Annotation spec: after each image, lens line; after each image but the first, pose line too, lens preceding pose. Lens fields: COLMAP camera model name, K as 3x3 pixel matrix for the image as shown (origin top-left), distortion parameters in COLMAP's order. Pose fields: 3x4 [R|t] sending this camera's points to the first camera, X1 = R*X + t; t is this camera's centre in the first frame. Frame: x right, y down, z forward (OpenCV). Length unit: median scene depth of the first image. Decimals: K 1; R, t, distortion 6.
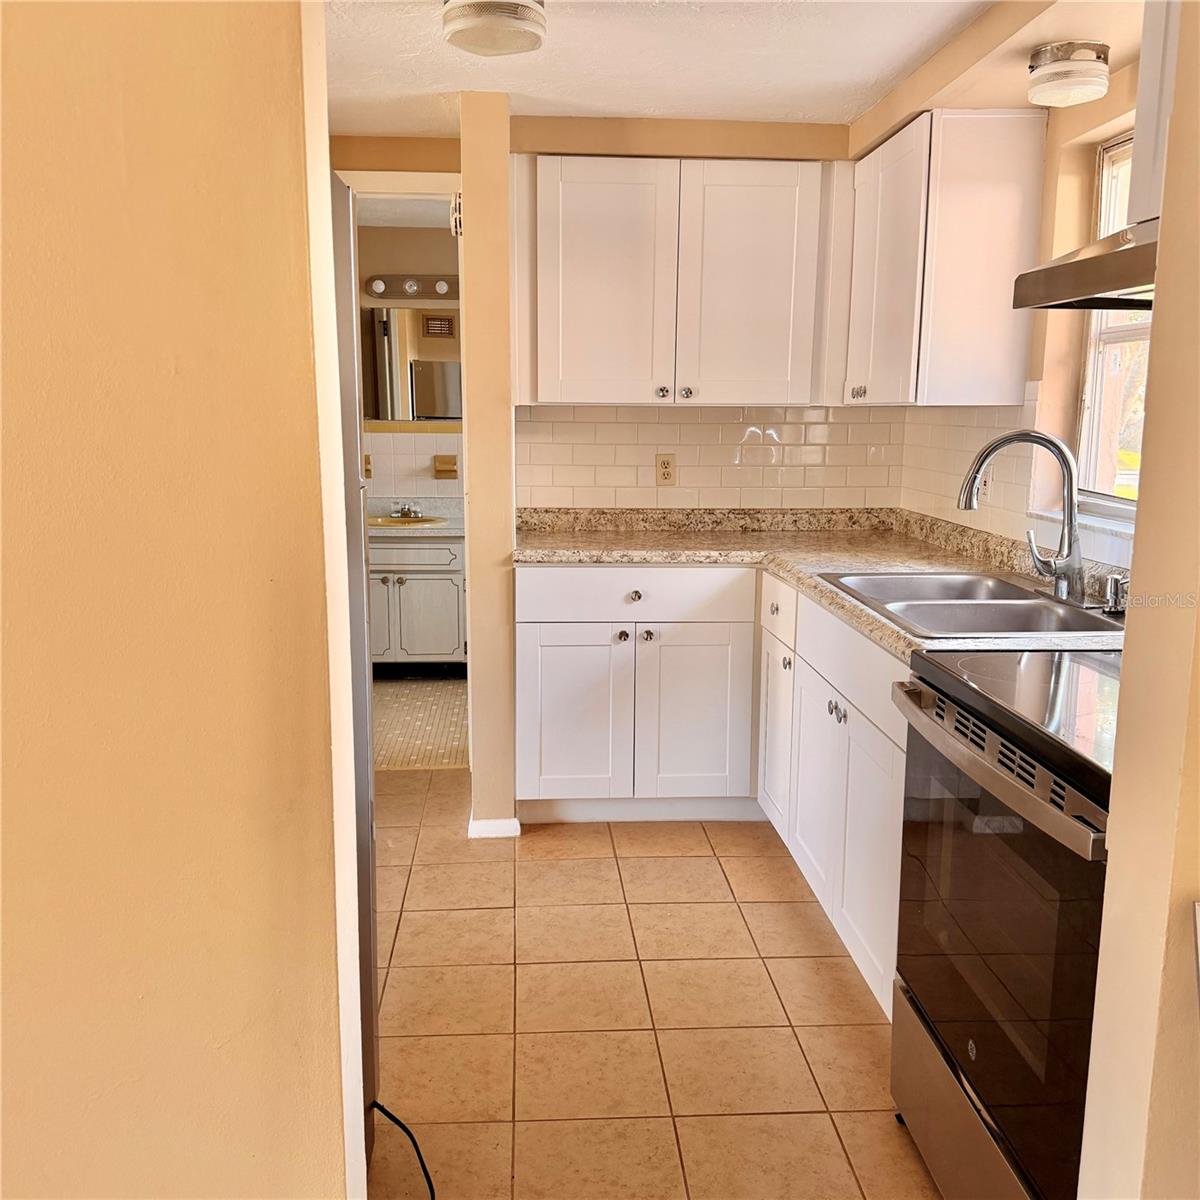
lens RADIAL K [[1113.2, 0, 601.6], [0, 1113.2, 605.7], [0, 0, 1]] dist [0.160342, -0.324593]
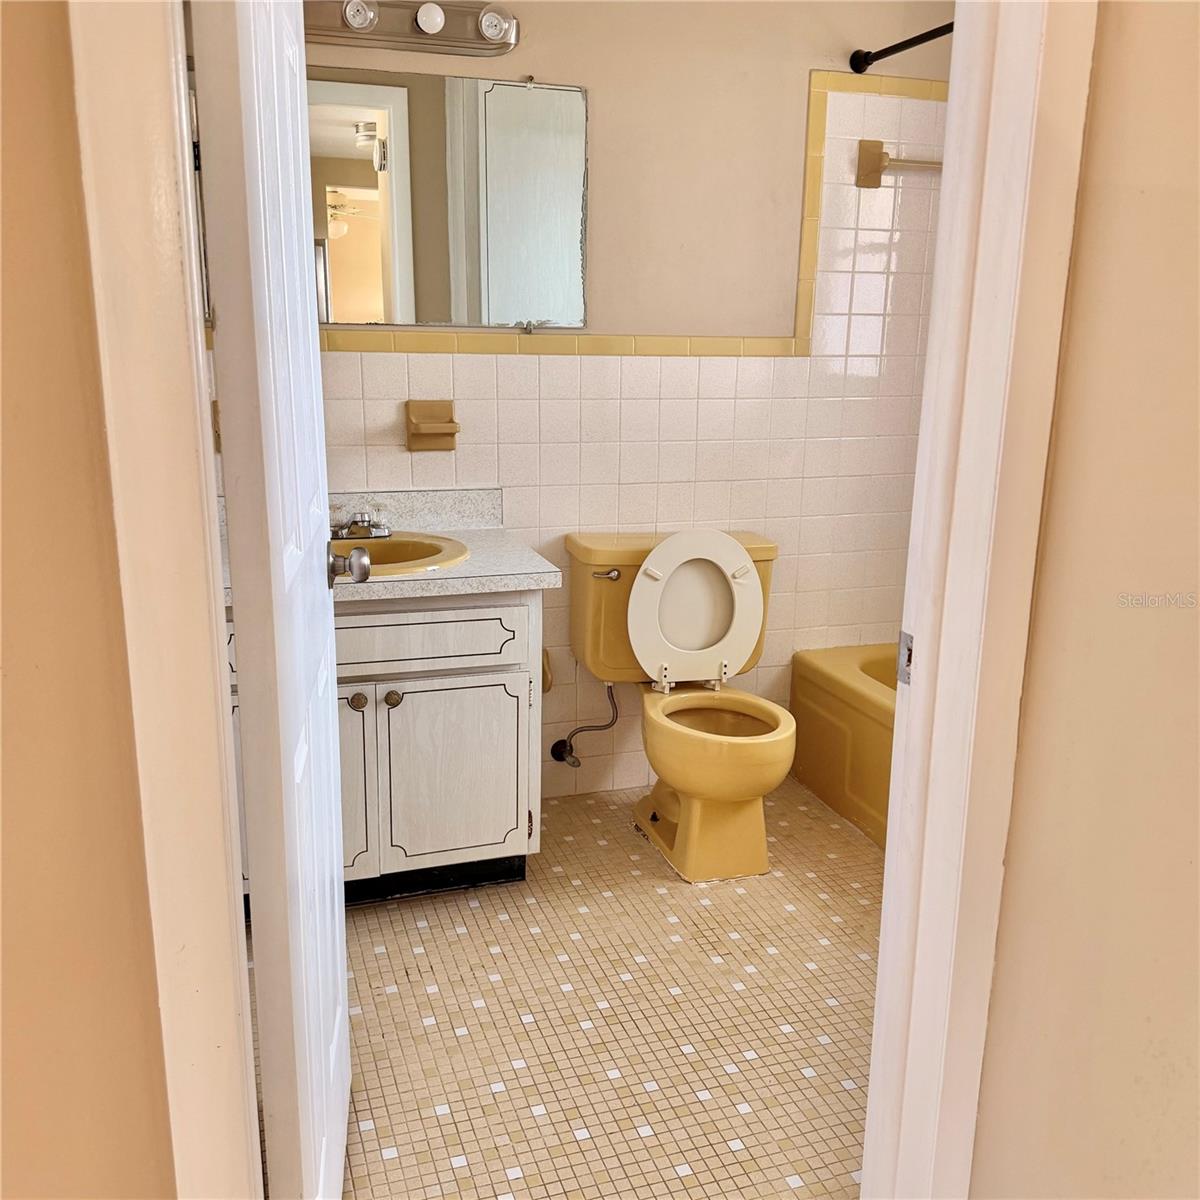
lens RADIAL K [[1113.2, 0, 601.6], [0, 1113.2, 605.7], [0, 0, 1]] dist [0.160342, -0.324593]
pose [[0.967519, -0.050082, 0.247789, -0.203951], [0.033709, 0.996985, 0.069884, -0.084179], [-0.250542, -0.059261, 0.966290, 0.554285]]
